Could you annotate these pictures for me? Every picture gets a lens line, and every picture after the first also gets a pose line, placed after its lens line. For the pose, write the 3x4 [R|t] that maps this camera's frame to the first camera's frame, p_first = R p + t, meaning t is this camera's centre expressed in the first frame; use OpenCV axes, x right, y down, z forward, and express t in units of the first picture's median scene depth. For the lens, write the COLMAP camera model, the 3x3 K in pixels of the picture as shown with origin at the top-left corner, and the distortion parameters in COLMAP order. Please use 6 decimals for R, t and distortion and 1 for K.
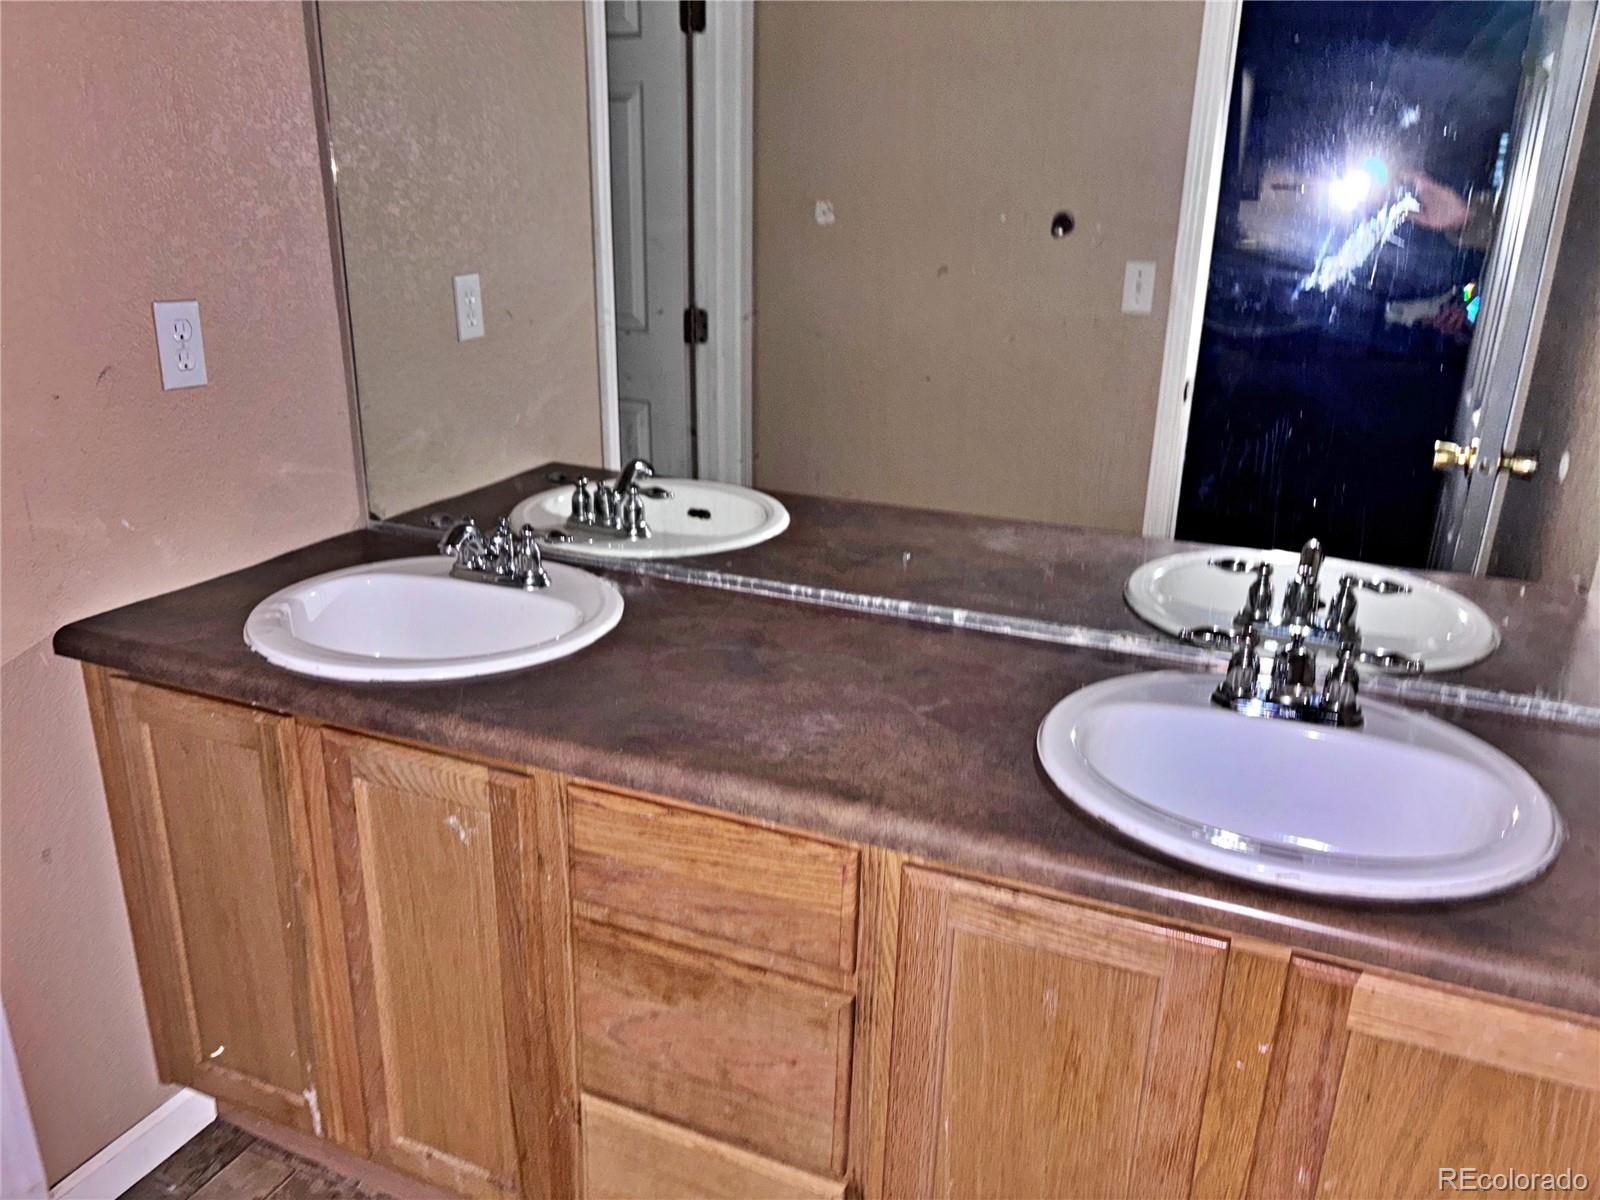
lens RADIAL K [[1213.3, 0, 819.9], [0, 1213.3, 604.3], [0, 0, 1]] dist [0.009544, 0.001539]
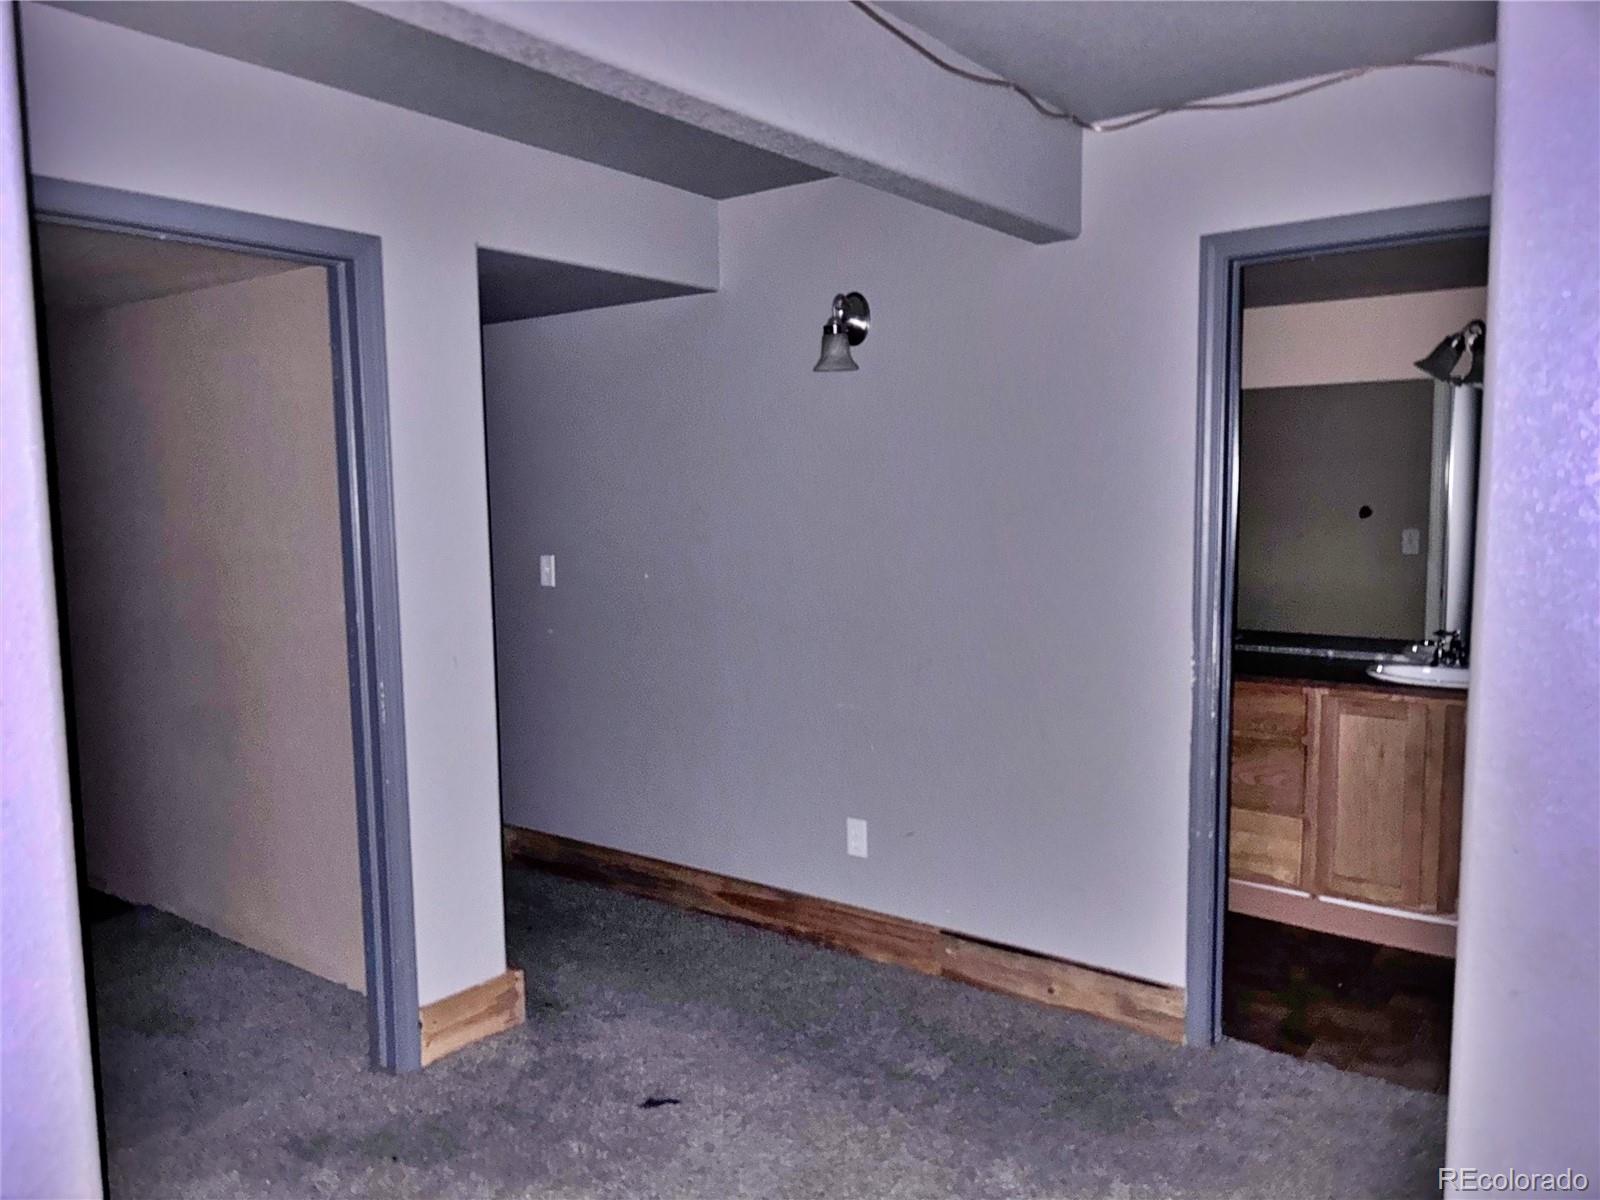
lens RADIAL K [[1213.3, 0, 819.9], [0, 1213.3, 604.3], [0, 0, 1]] dist [0.009544, 0.001539]
pose [[0.970372, -0.015156, -0.241139, -0.320881], [-0.044348, 0.969902, -0.239422, 0.582316], [0.237510, 0.243022, 0.940494, -1.756619]]
